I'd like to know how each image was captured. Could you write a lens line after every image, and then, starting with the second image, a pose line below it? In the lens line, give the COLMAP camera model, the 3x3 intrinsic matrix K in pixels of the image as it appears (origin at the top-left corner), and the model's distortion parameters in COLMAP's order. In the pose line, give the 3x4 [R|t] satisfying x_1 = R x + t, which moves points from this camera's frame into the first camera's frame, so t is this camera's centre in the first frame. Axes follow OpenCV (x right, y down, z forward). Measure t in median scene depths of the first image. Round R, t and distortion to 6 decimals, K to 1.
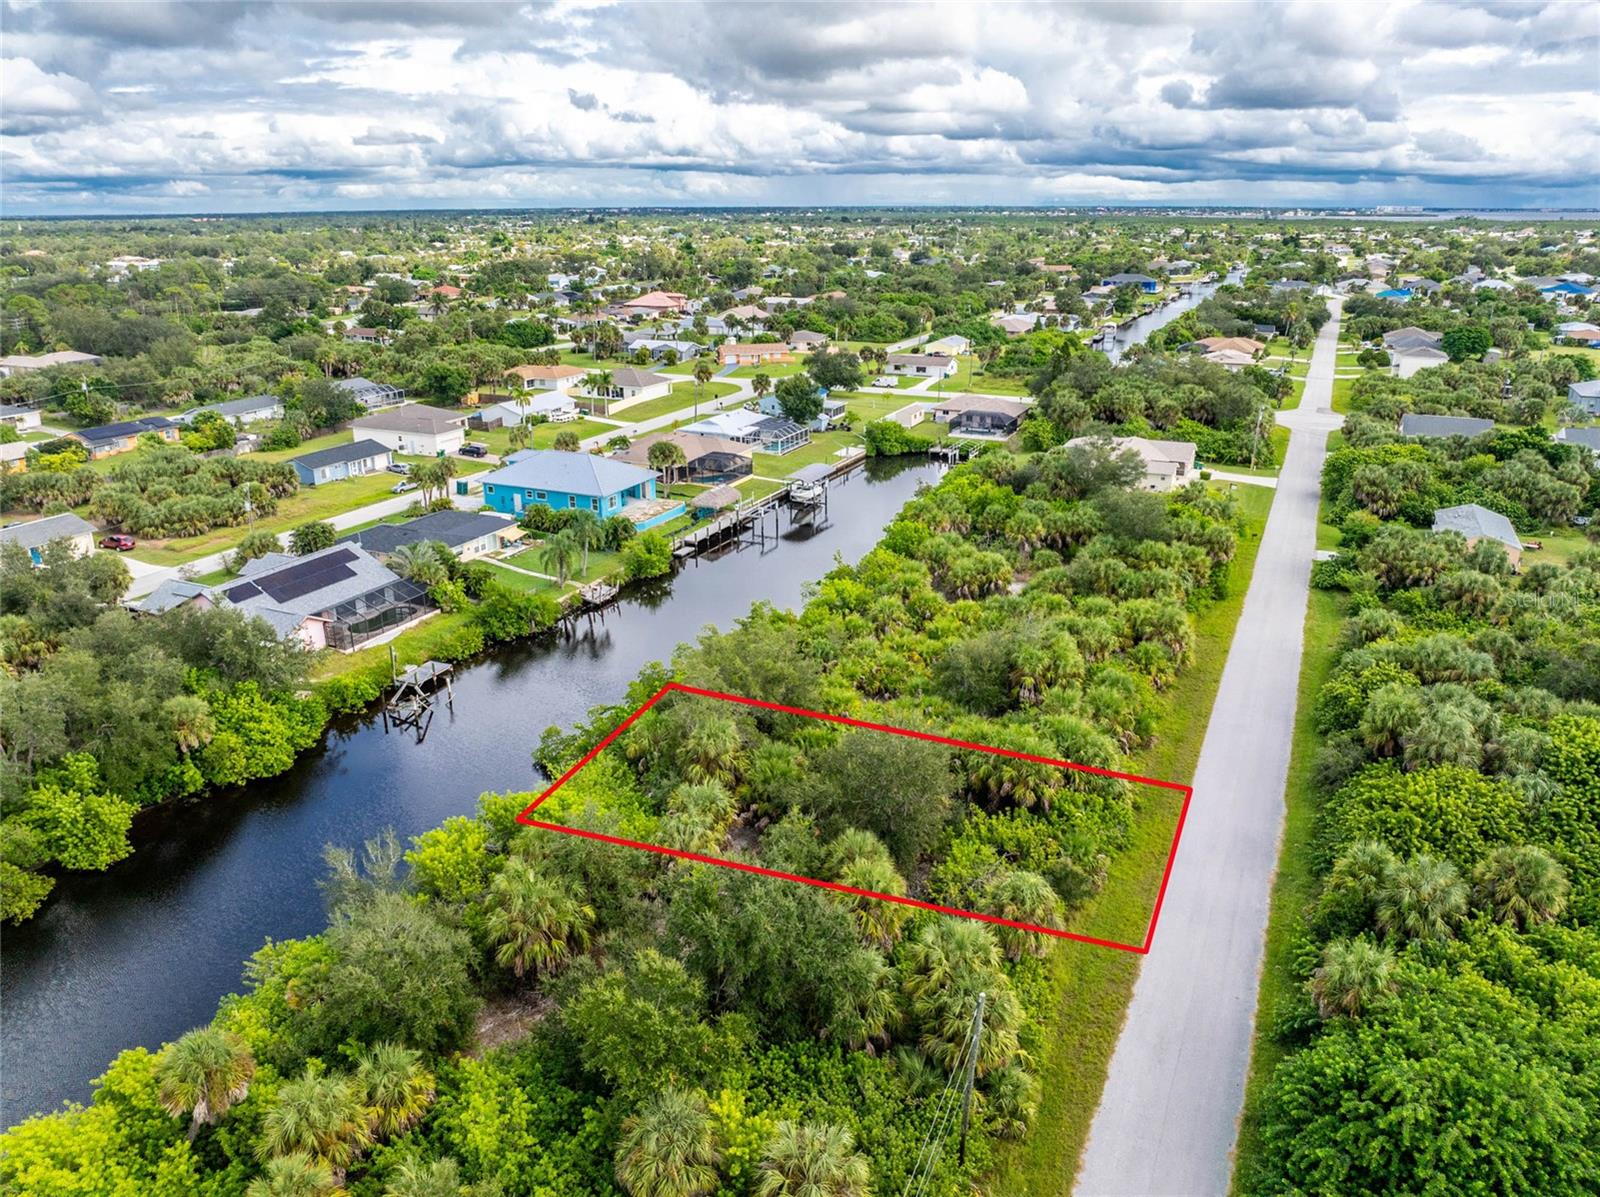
lens RADIAL K [[1128.4, 0, 800.0], [0, 1128.4, 598.5], [0, 0, 1]] dist [-0.000781, 0.000312]
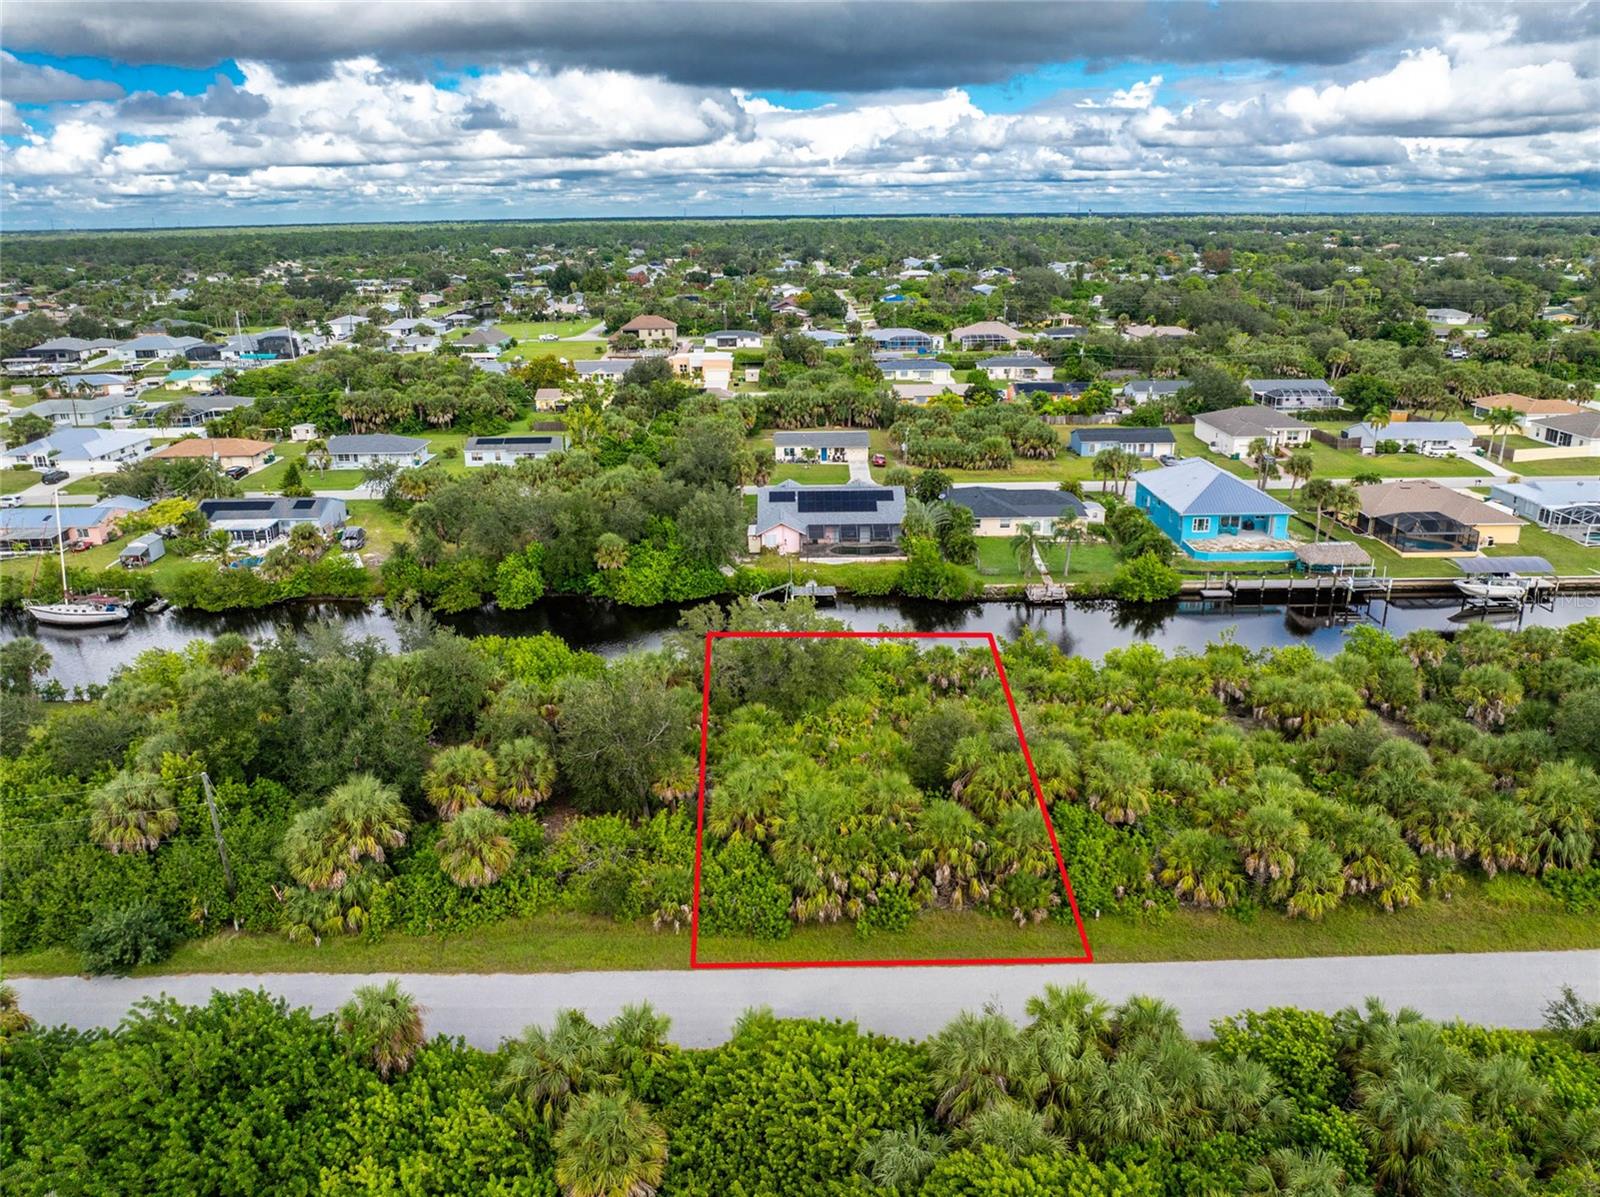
lens RADIAL K [[1128.4, 0, 800.0], [0, 1128.4, 598.5], [0, 0, 1]] dist [-0.000781, 0.000312]
pose [[0.429132, 0.294661, -0.853827, 0.425010], [-0.293110, 0.939564, 0.176933, -0.081707], [0.854360, 0.174338, 0.489566, 0.239788]]
